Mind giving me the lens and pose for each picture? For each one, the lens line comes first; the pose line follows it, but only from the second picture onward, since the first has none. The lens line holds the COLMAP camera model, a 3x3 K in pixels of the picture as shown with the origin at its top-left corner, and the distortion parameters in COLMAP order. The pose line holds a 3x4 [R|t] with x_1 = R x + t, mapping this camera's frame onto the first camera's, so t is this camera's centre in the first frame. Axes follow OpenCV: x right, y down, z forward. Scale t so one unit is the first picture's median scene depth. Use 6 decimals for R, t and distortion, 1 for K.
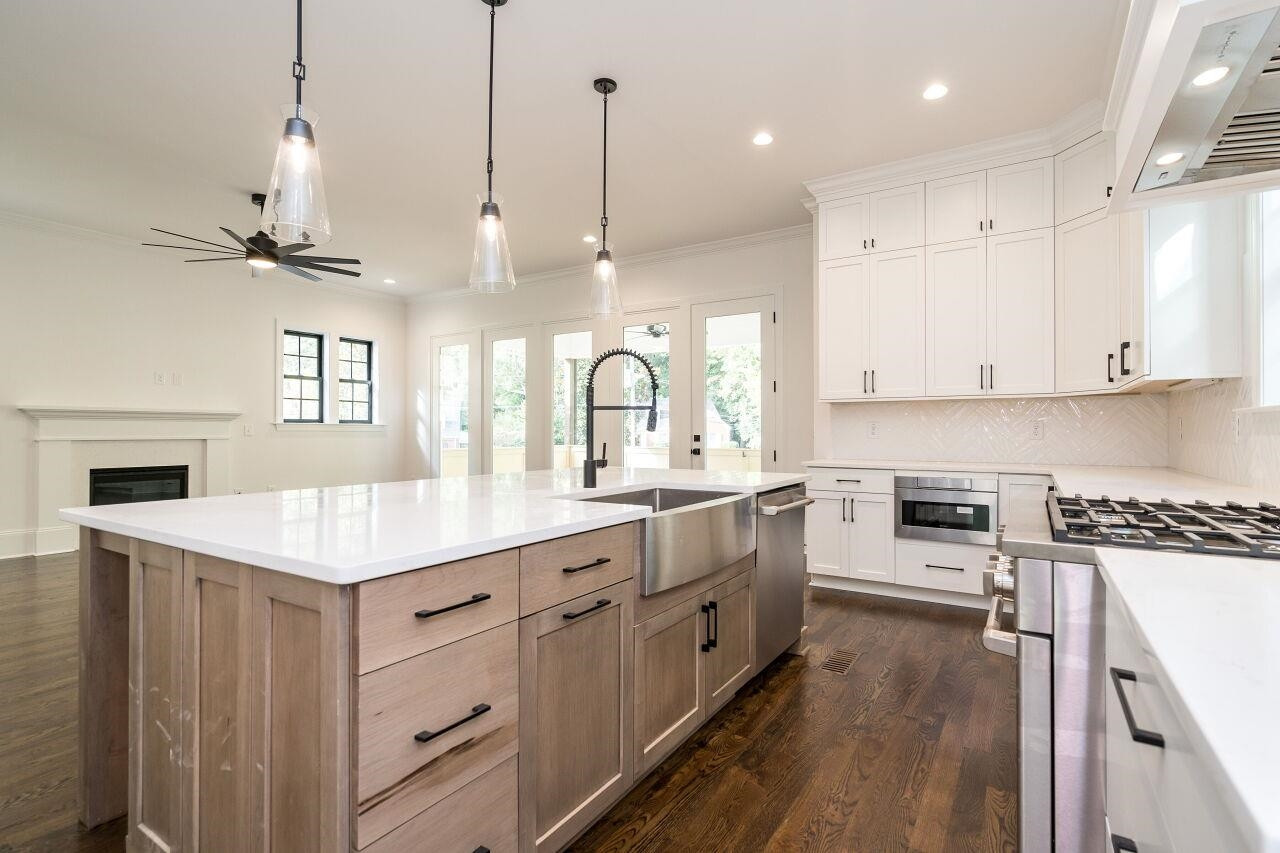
lens RADIAL K [[609.6, 0, 658.5], [0, 609.6, 426.5], [0, 0, 1]] dist [-0.002576, 0.000229]
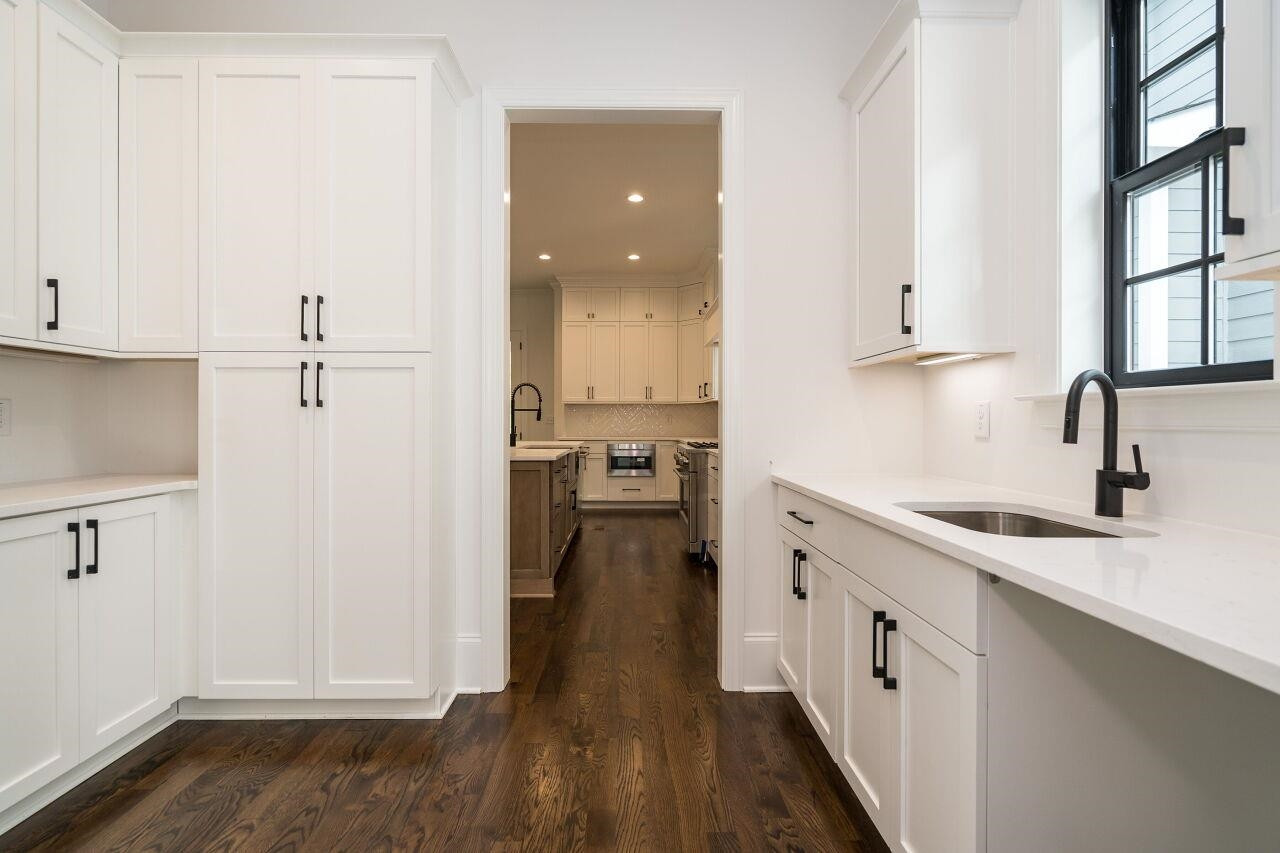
lens RADIAL K [[591.3, 0, 635.9], [0, 591.3, 422.5], [0, 0, 1]] dist [-0.001115, 0.000599]
pose [[0.847470, -0.003010, 0.530836, -0.365021], [-0.003357, 0.999934, 0.011030, -0.004376], [-0.530833, -0.011129, 0.847403, -0.429309]]
